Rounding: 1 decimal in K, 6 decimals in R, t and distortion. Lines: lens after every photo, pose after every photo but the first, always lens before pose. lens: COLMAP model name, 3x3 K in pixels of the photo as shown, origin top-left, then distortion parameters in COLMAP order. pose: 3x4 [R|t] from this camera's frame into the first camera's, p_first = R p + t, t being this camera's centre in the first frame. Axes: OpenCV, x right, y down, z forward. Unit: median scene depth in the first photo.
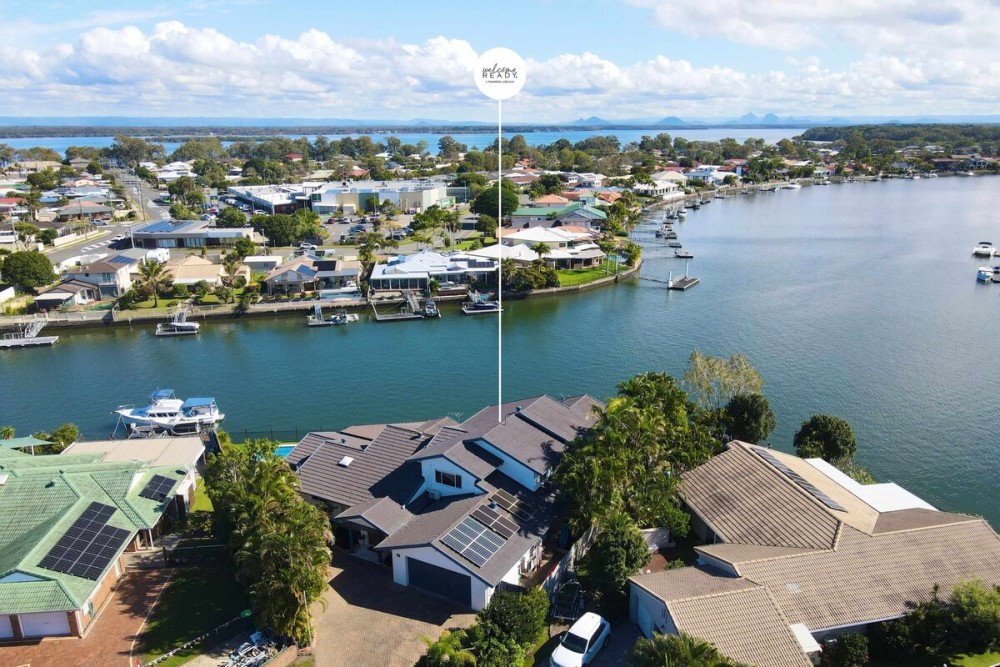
lens RADIAL K [[735.7, 0, 500.0], [0, 735.7, 333.5], [0, 0, 1]] dist [0.000977, 0.019882]
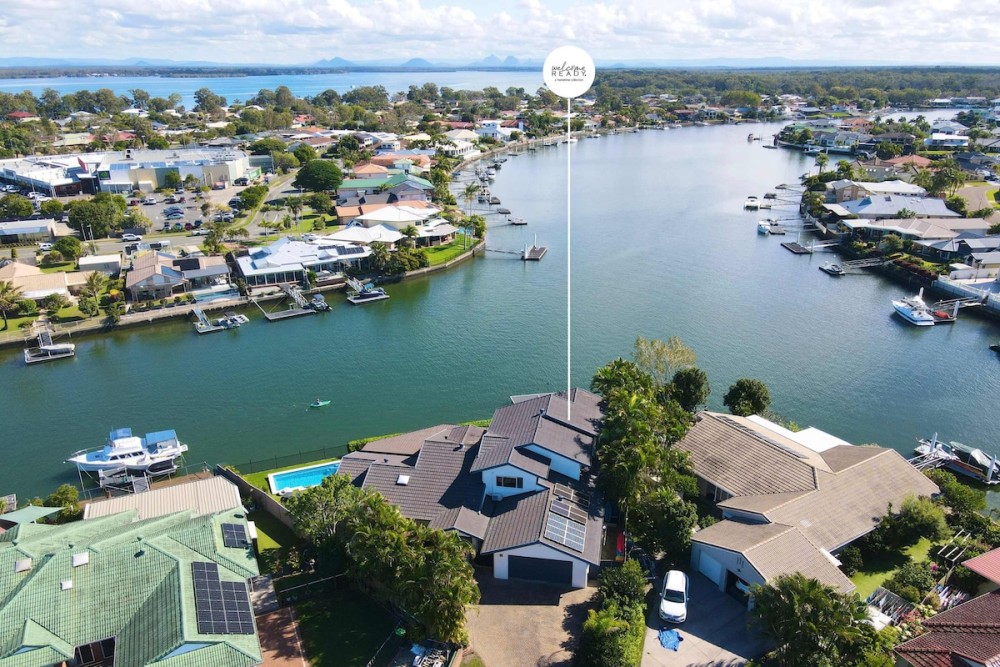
lens RADIAL K [[735.7, 0, 500.0], [0, 735.7, 333.5], [0, 0, 1]] dist [0.000977, 0.019882]
pose [[0.948219, -0.107056, 0.299032, -0.166354], [0.085553, 0.992775, 0.084135, -0.054915], [-0.305879, -0.054195, 0.950527, -0.035906]]
